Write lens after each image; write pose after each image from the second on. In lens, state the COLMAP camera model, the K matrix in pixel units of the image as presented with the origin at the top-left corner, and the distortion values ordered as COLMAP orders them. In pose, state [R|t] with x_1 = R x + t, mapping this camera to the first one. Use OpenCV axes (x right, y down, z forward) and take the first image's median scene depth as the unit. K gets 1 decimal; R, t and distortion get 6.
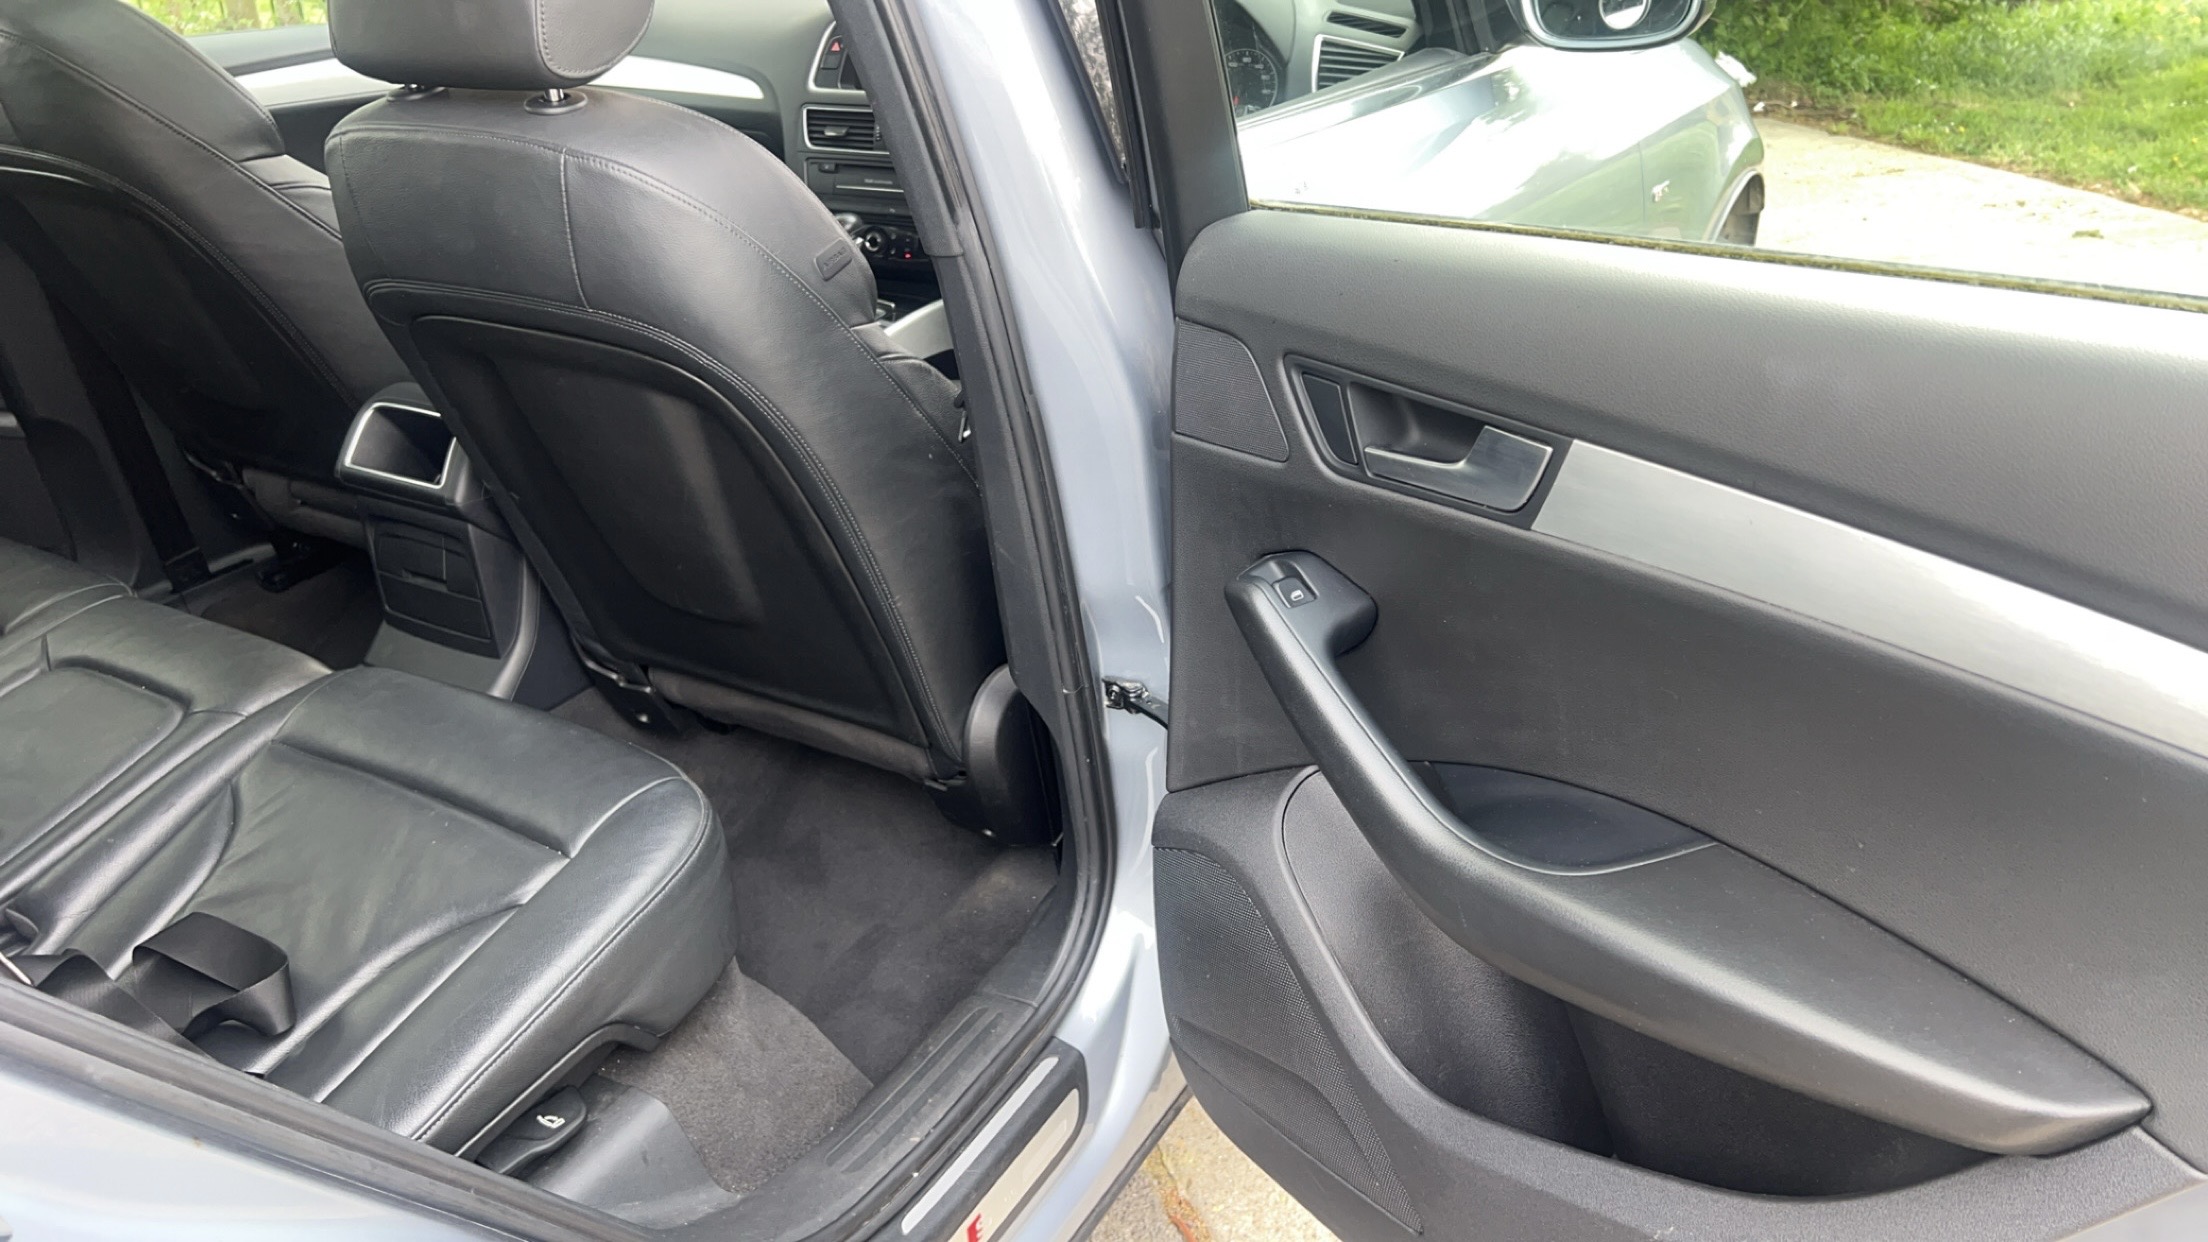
lens RADIAL K [[1572.7, 0, 1102.9], [0, 1572.7, 624.4], [0, 0, 1]] dist [0.024822, -0.024303]
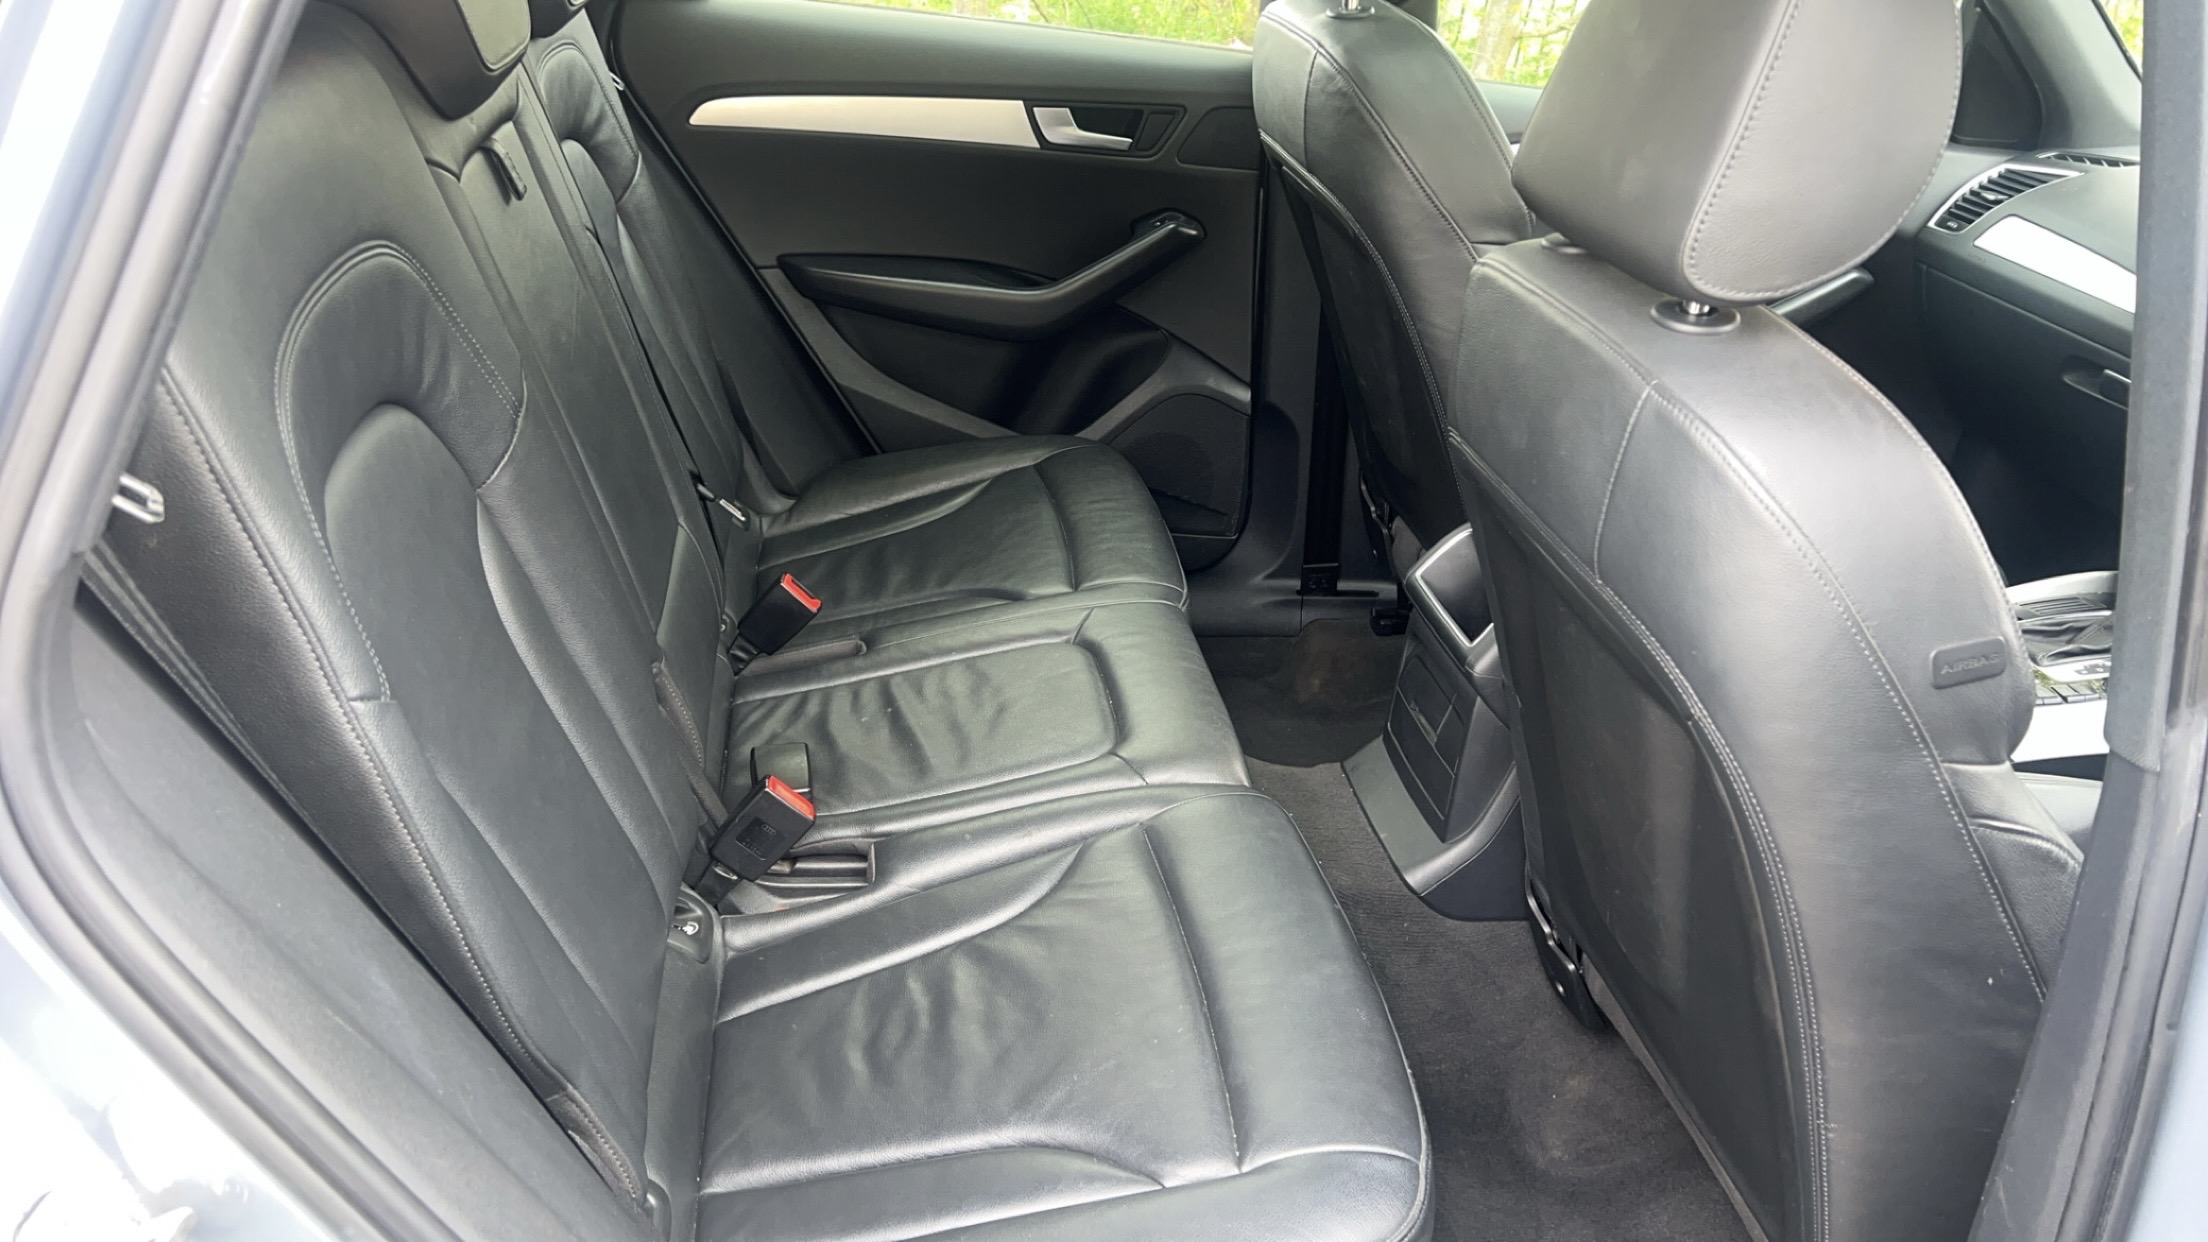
lens RADIAL K [[1572.7, 0, 1106.6], [0, 1572.7, 615.4], [0, 0, 1]] dist [0.024822, -0.024303]
pose [[0.621822, 0.432233, -0.653079, 0.018685], [-0.459063, 0.876787, 0.143200, -0.154611], [0.634507, 0.210759, 0.743627, 0.255441]]
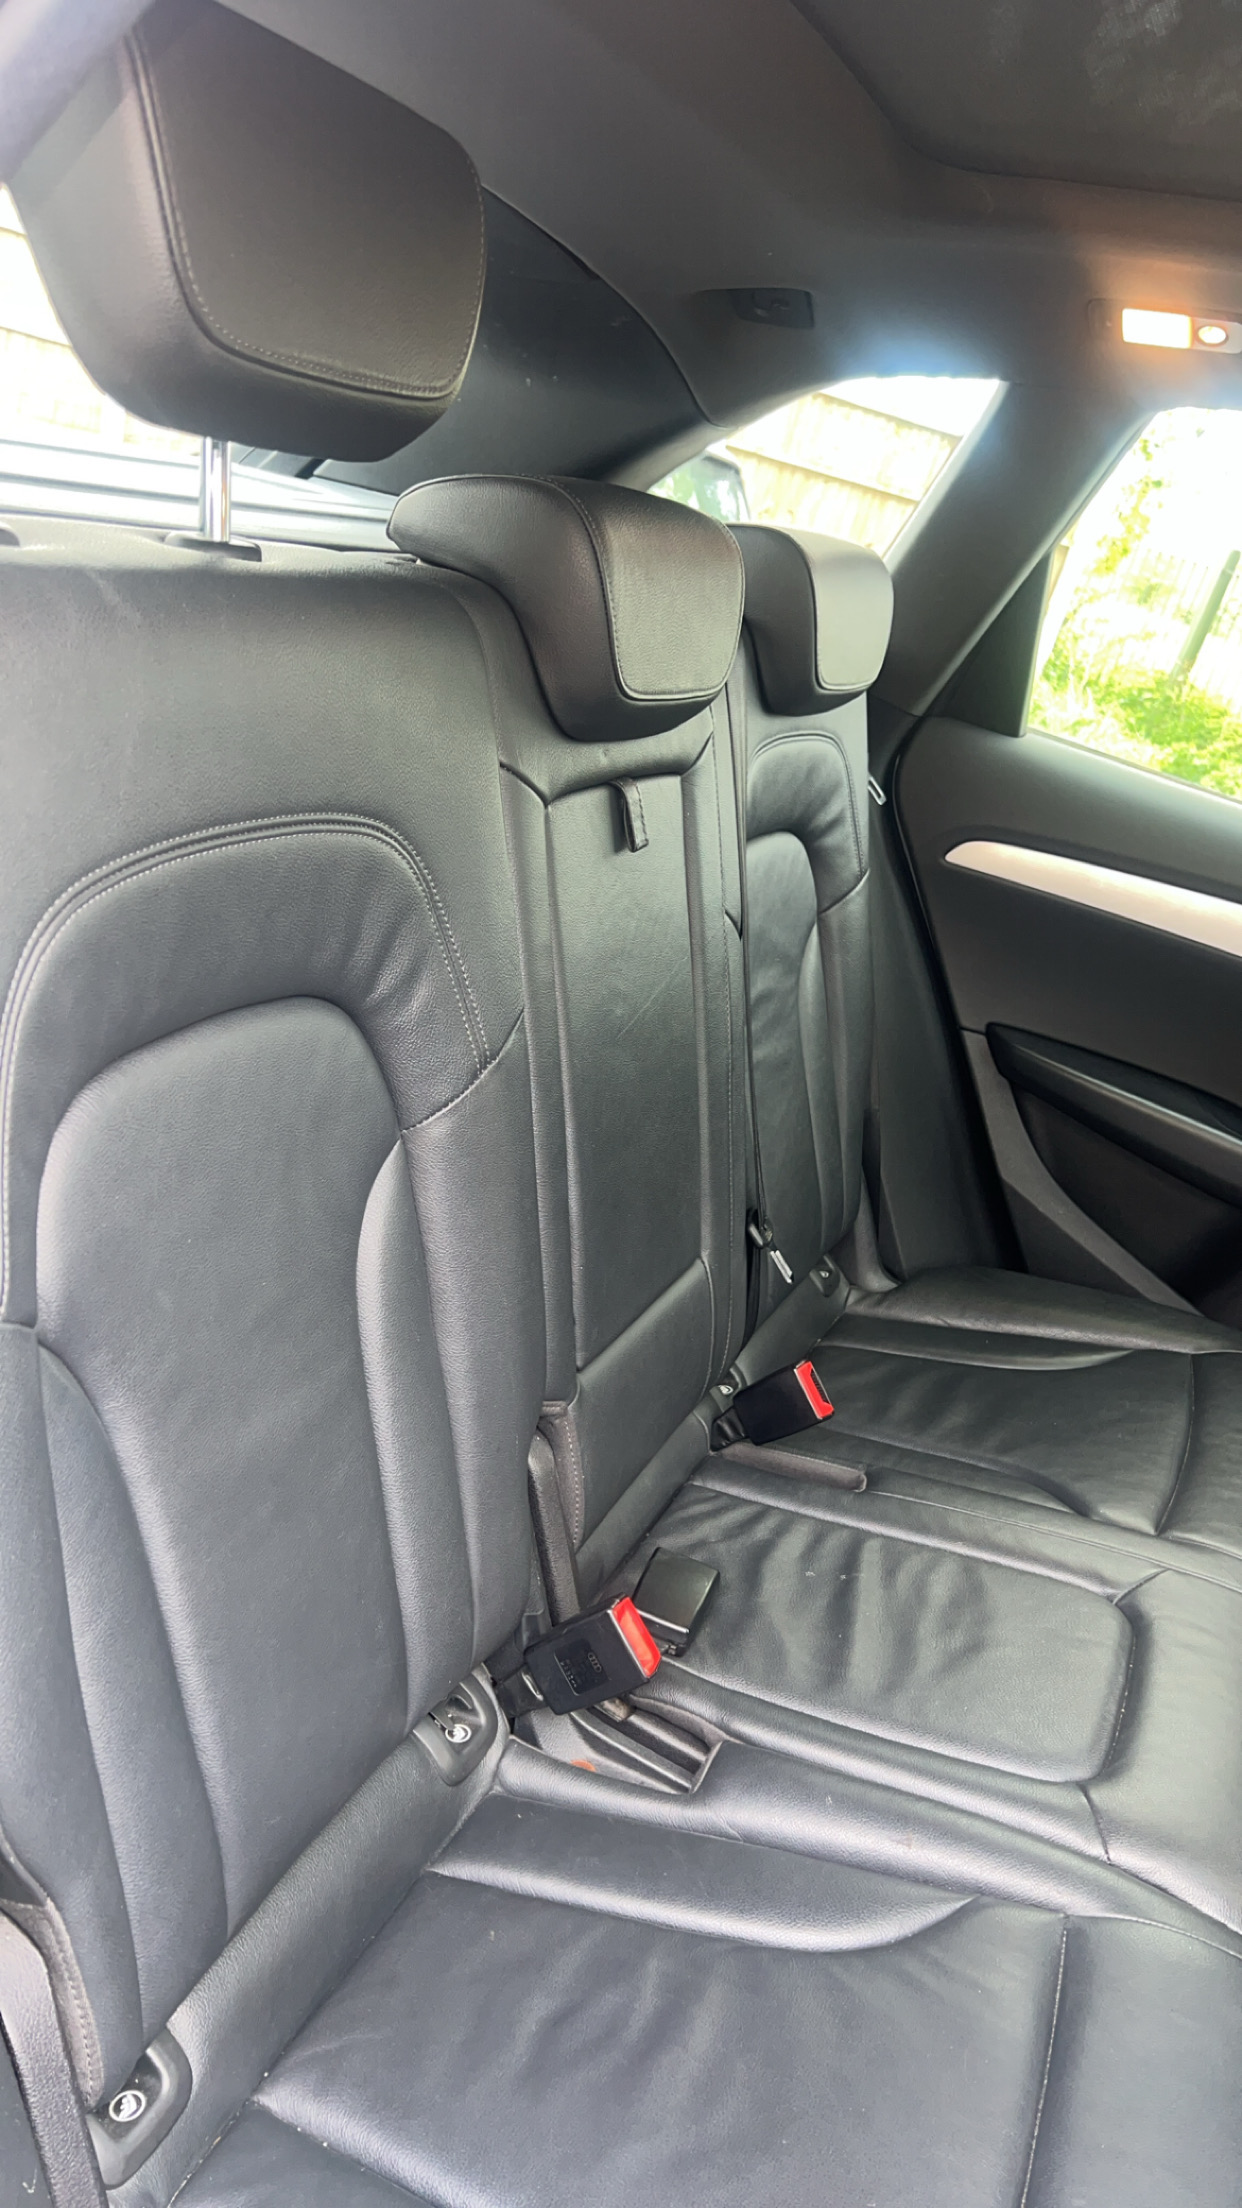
lens RADIAL K [[1572.7, 0, 621.7], [0, 1572.7, 1090.9], [0, 0, 1]] dist [0.024822, -0.024303]
pose [[0.084577, 0.424955, -0.901254, -0.106280], [-0.667482, 0.695722, 0.265404, -0.199015], [0.739807, 0.579123, 0.342492, 0.443051]]
